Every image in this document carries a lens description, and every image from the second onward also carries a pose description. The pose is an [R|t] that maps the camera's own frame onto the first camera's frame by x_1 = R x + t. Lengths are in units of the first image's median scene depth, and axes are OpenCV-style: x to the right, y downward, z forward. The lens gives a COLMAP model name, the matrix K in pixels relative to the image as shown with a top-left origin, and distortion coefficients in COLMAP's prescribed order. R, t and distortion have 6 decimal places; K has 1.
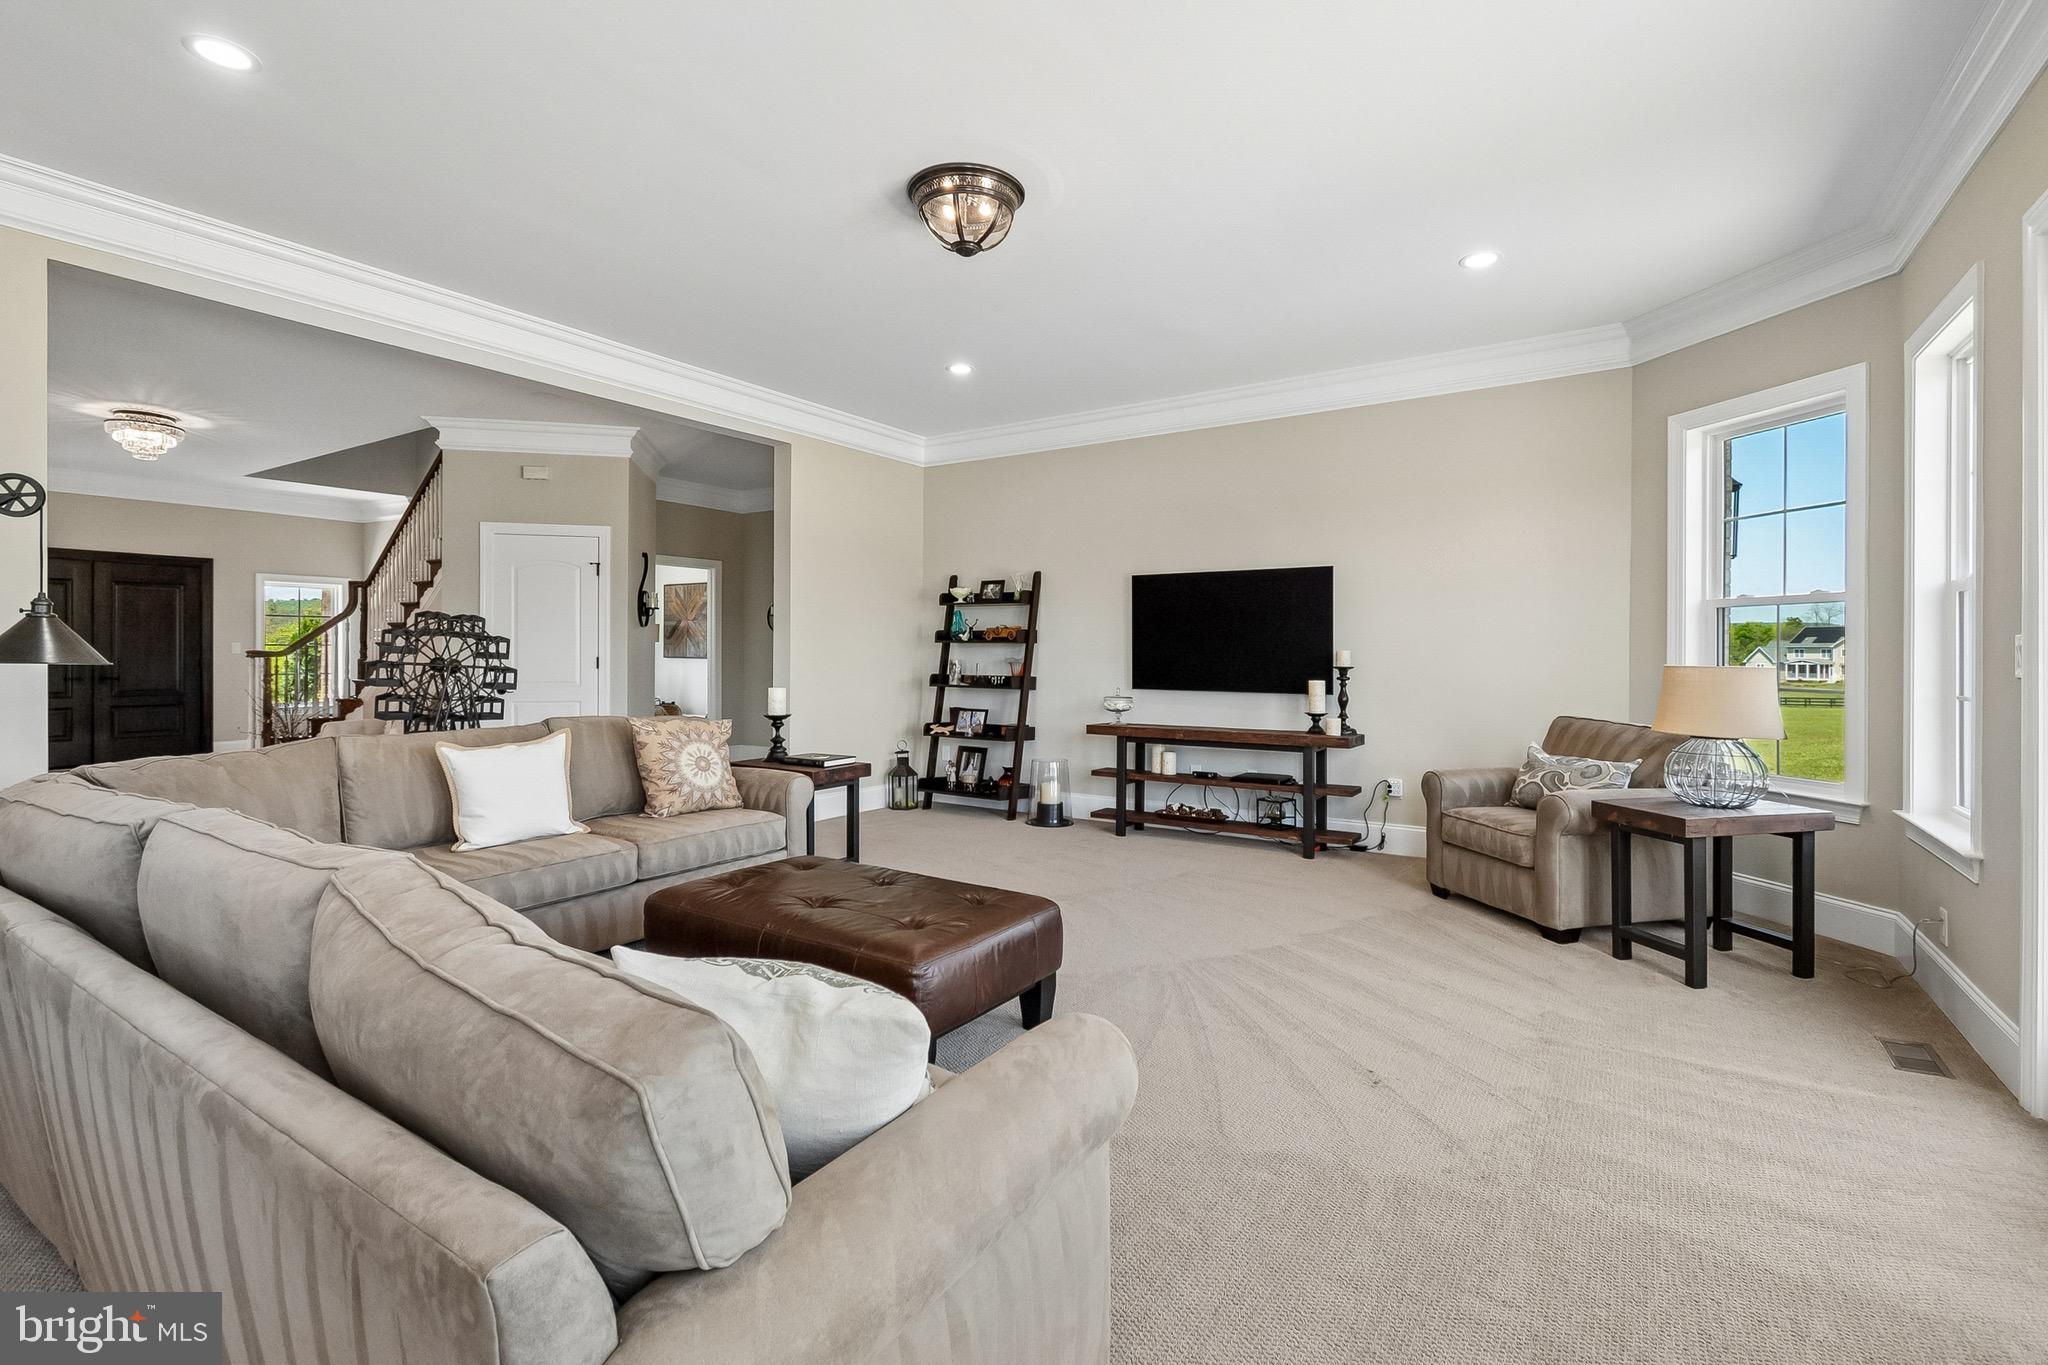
lens RADIAL K [[923.4, 0, 1031.8], [0, 923.4, 663.6], [0, 0, 1]] dist [0.009617, -0.000656]
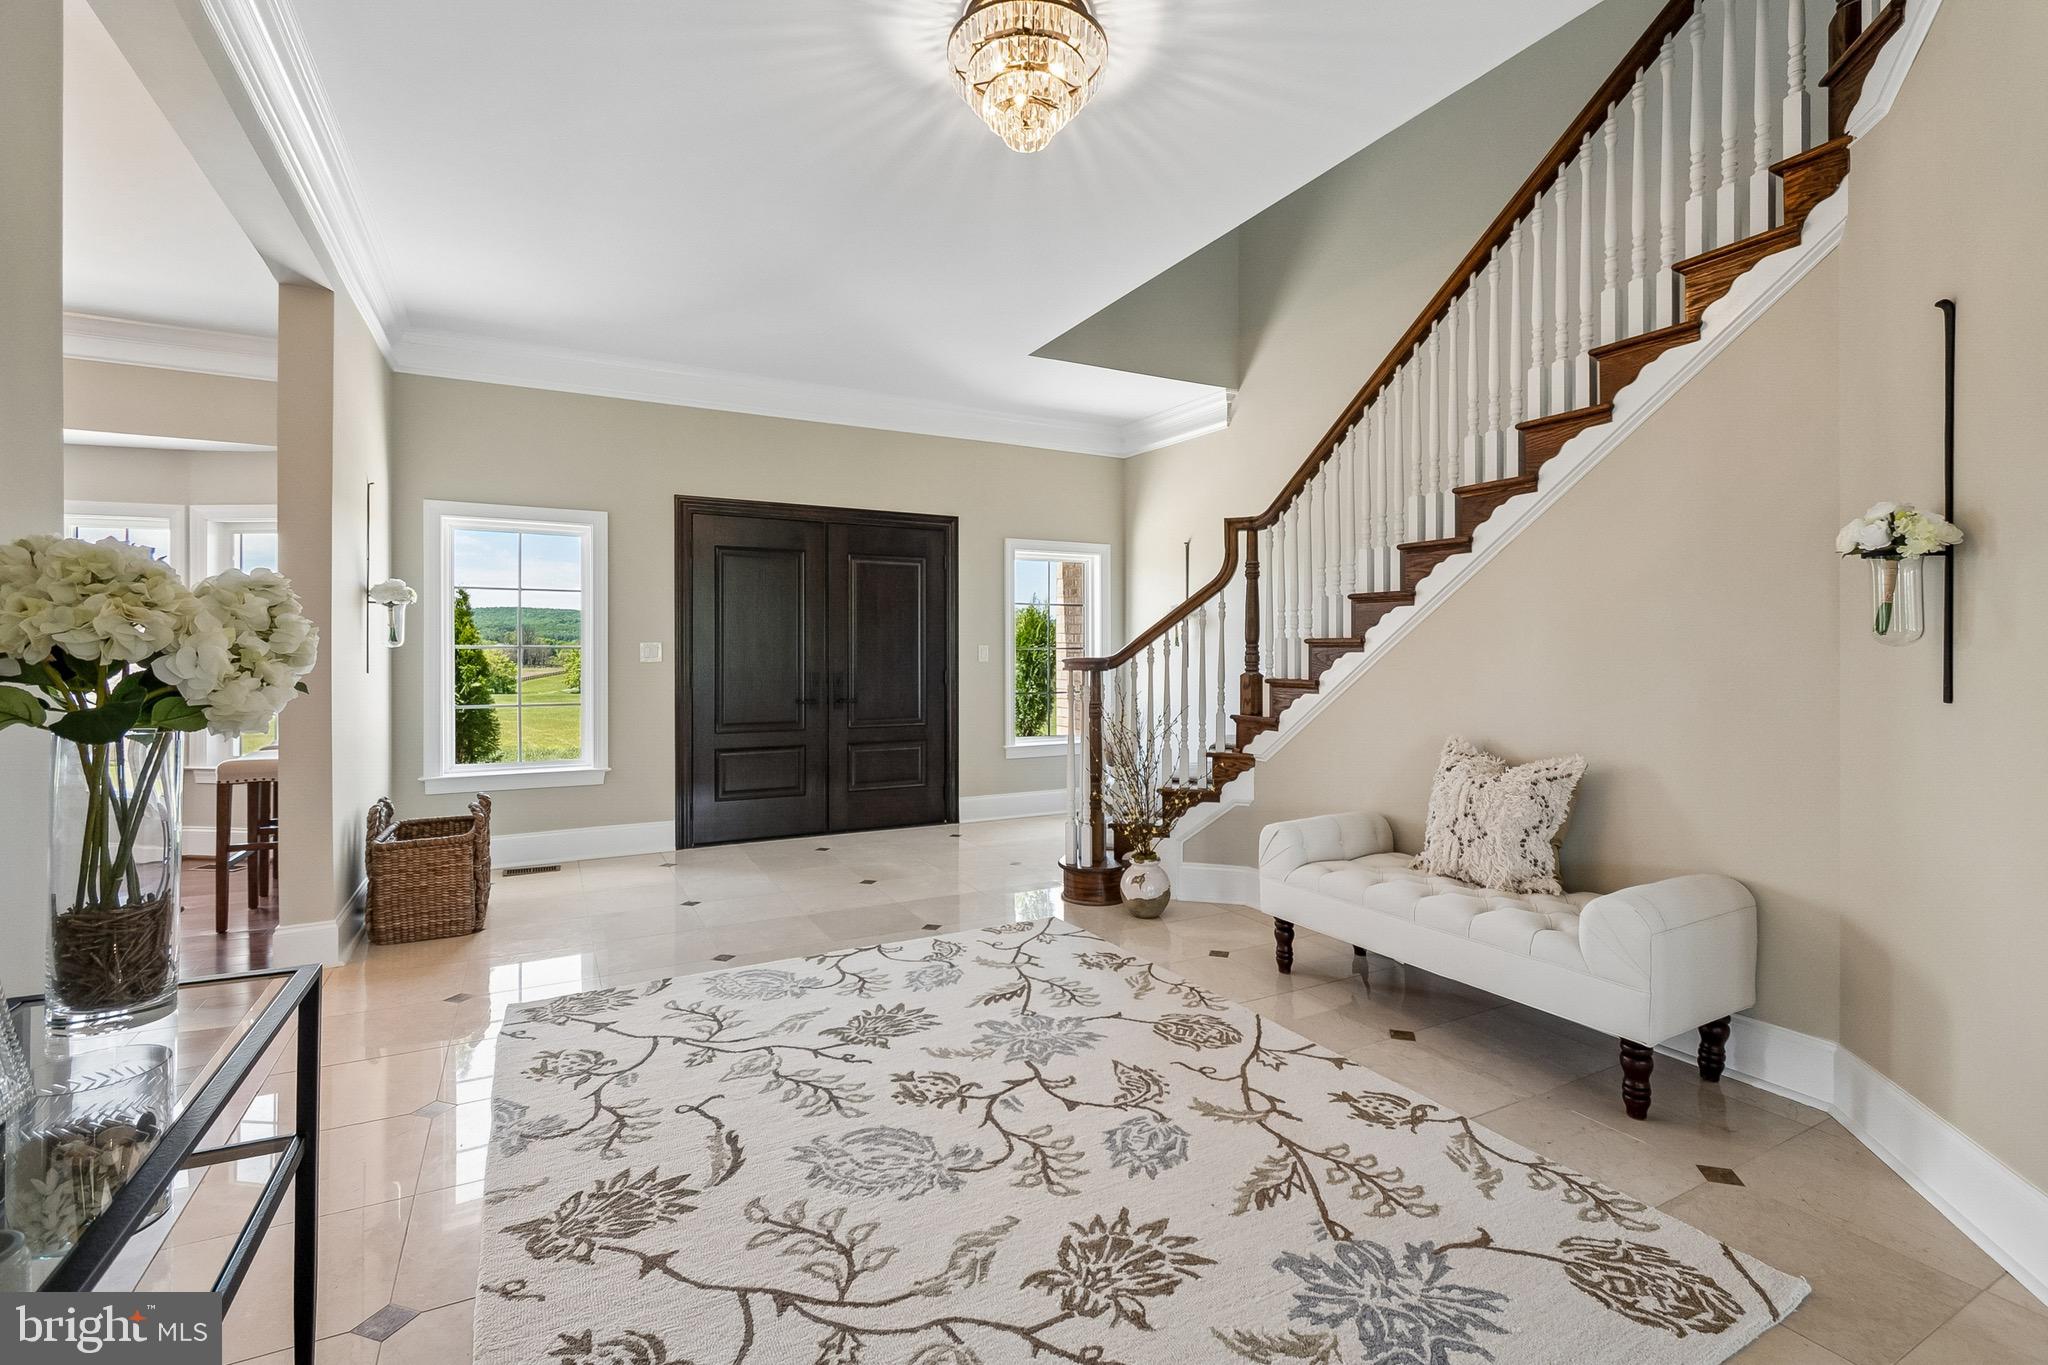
lens RADIAL K [[923.4, 0, 1024.6], [0, 923.4, 662.6], [0, 0, 1]] dist [0.009617, -0.000656]
pose [[0.877442, 0.001805, -0.479679, -0.755963], [-0.006561, 0.999945, -0.008238, -0.007800], [0.479638, 0.010376, 0.877405, 0.653004]]
